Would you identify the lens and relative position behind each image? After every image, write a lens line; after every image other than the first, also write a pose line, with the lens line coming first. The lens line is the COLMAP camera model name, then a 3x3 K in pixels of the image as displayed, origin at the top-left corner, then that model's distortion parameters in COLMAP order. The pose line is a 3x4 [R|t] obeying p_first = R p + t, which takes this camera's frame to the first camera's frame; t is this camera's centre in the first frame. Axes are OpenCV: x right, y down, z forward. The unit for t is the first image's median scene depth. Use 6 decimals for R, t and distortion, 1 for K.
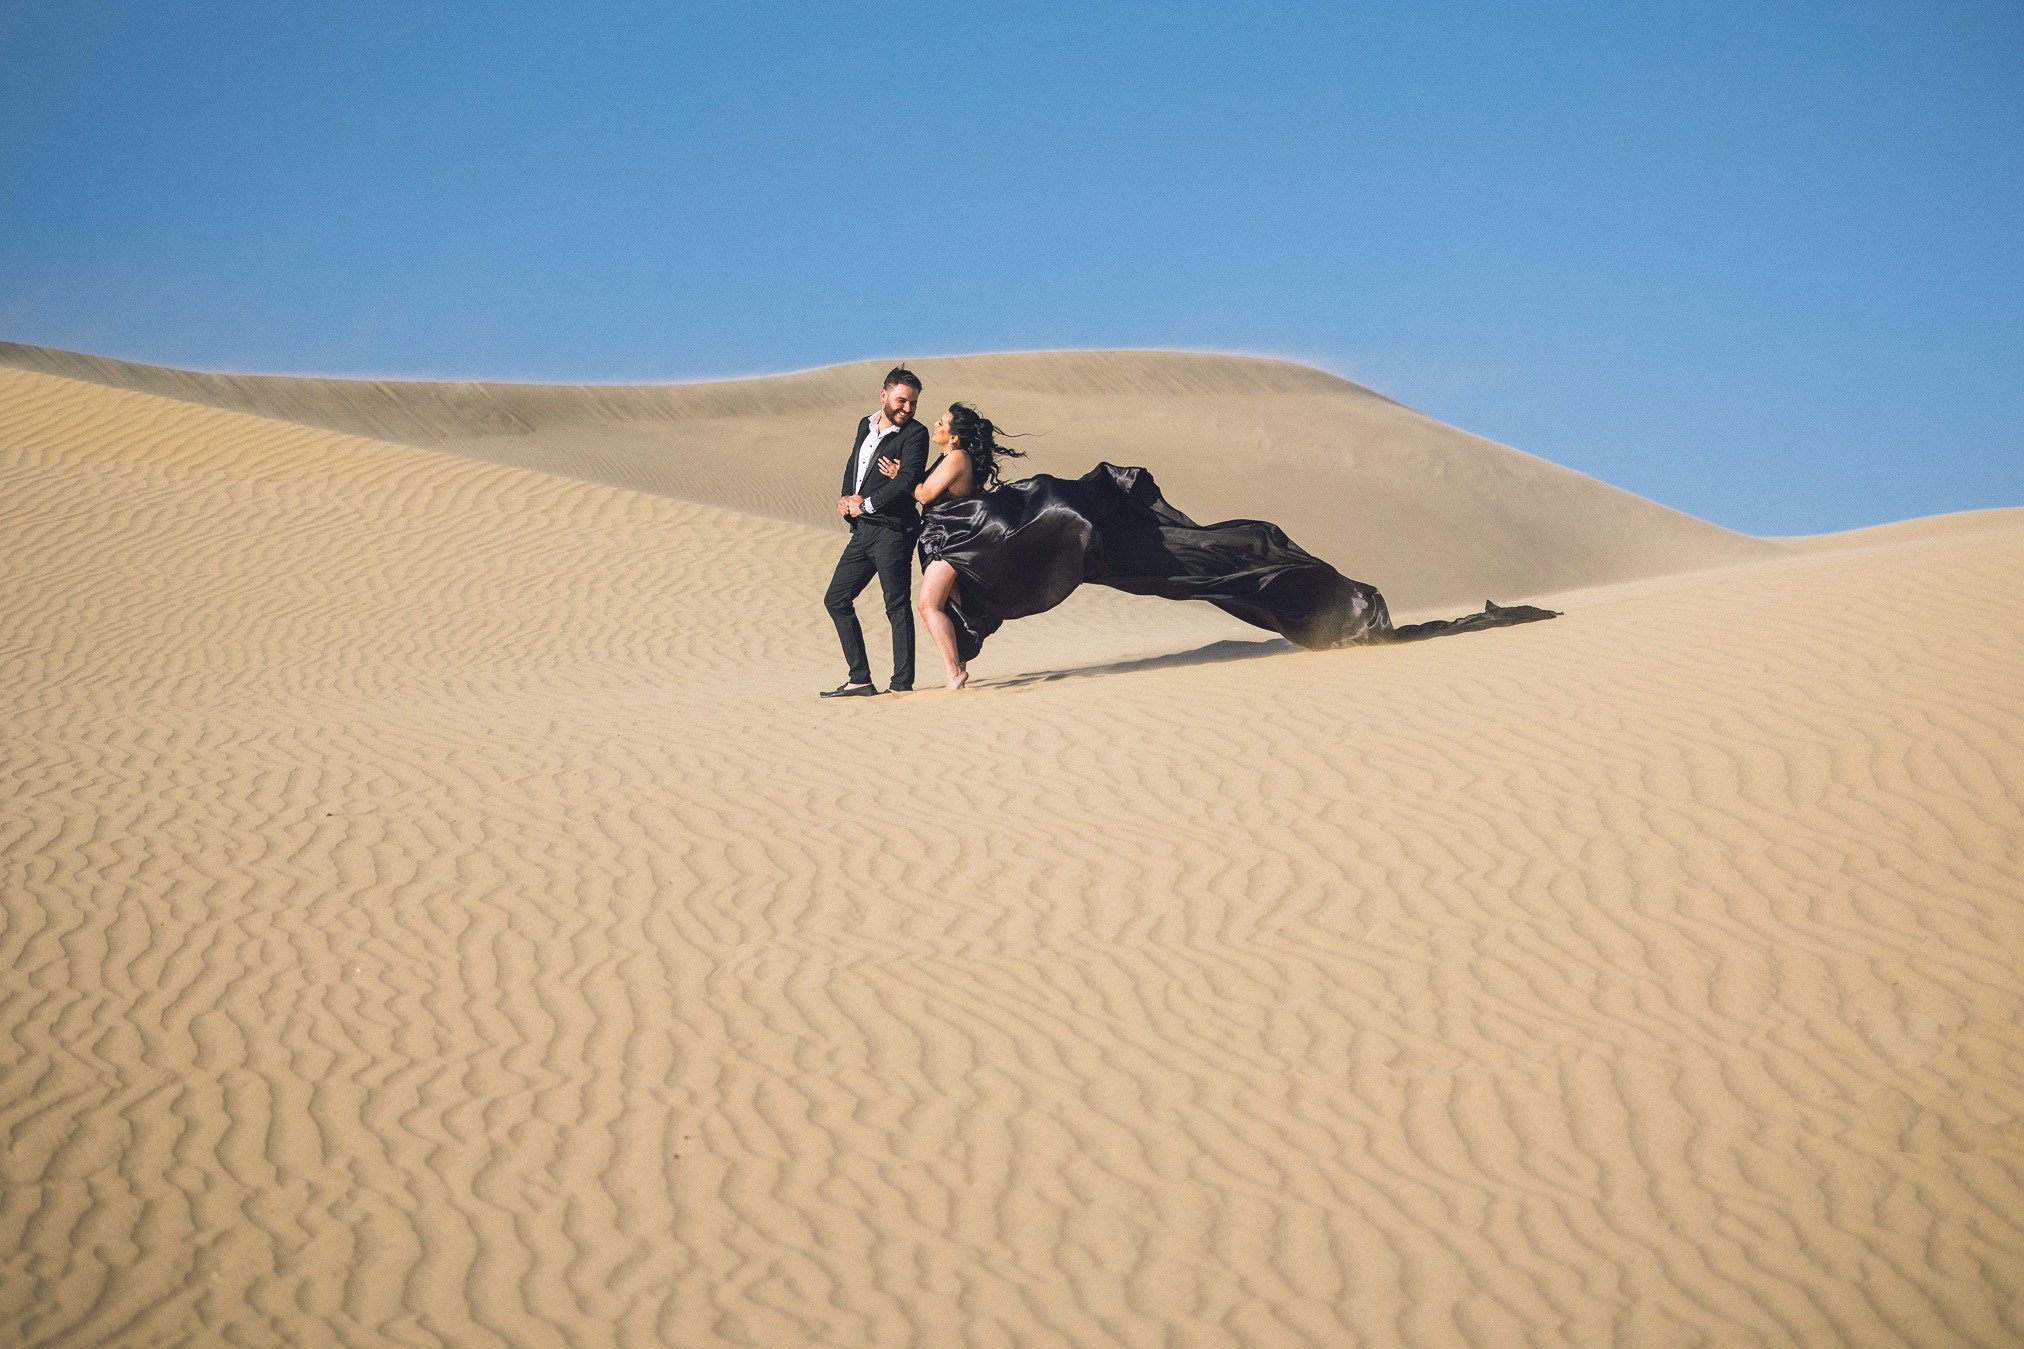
lens RADIAL K [[4929.7, 0, 1028.4], [0, 4929.7, 684.4], [0, 0, 1]] dist [0.482845, 0.000000]
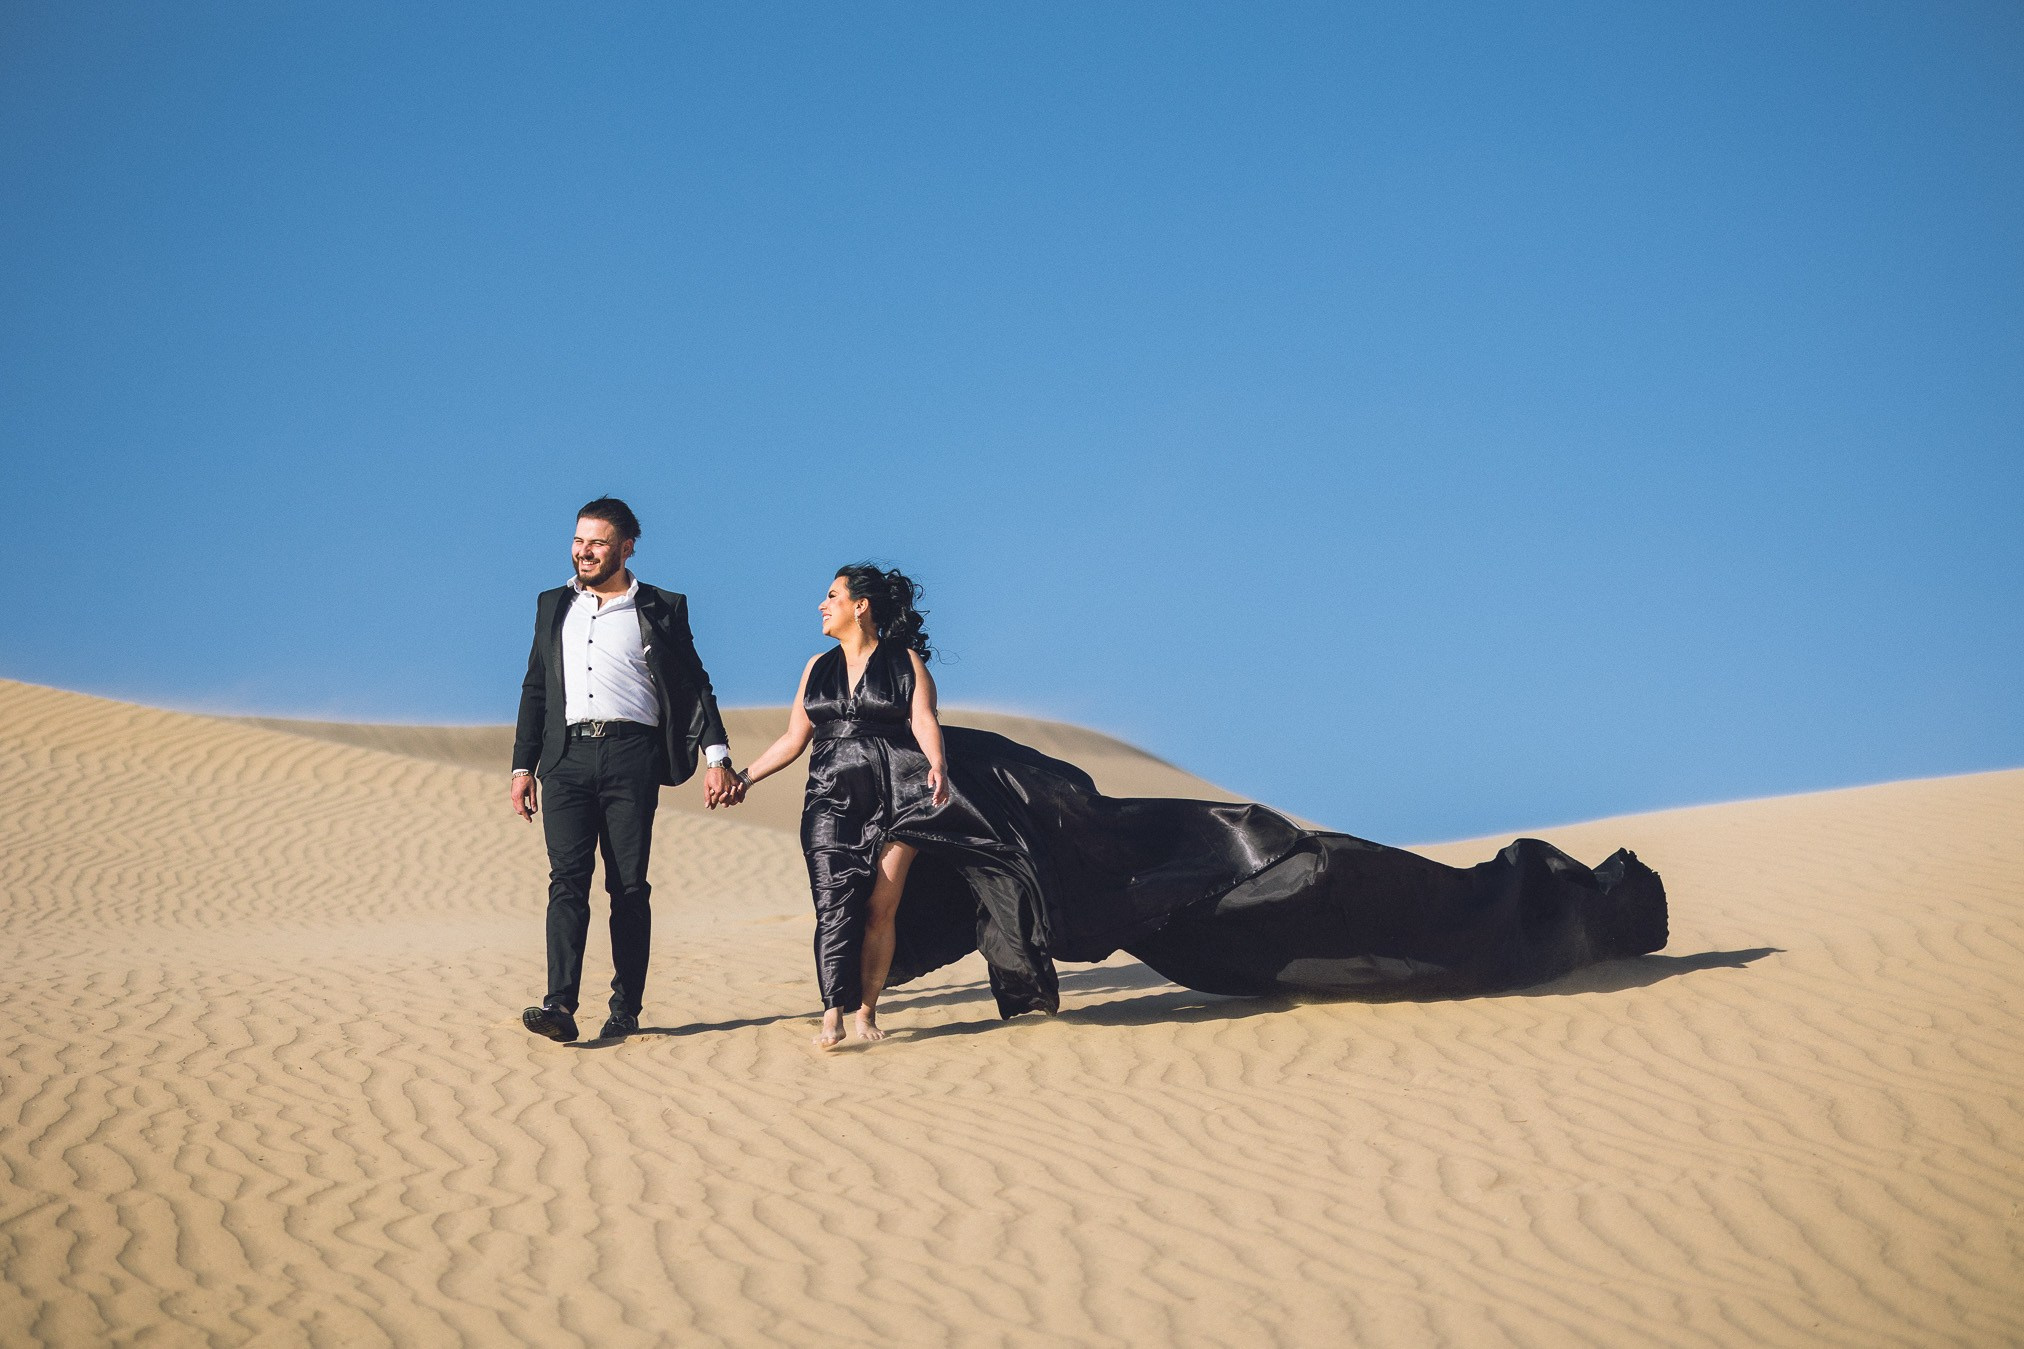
lens RADIAL K [[4929.7, 0, 1008.8], [0, 4929.7, 670.0], [0, 0, 1]] dist [0.482845, 0.000000]
pose [[0.998944, 0.009722, 0.044915, -0.046379], [-0.005974, 0.996544, -0.082854, 0.056067], [-0.045565, 0.082498, 0.995549, 0.134774]]
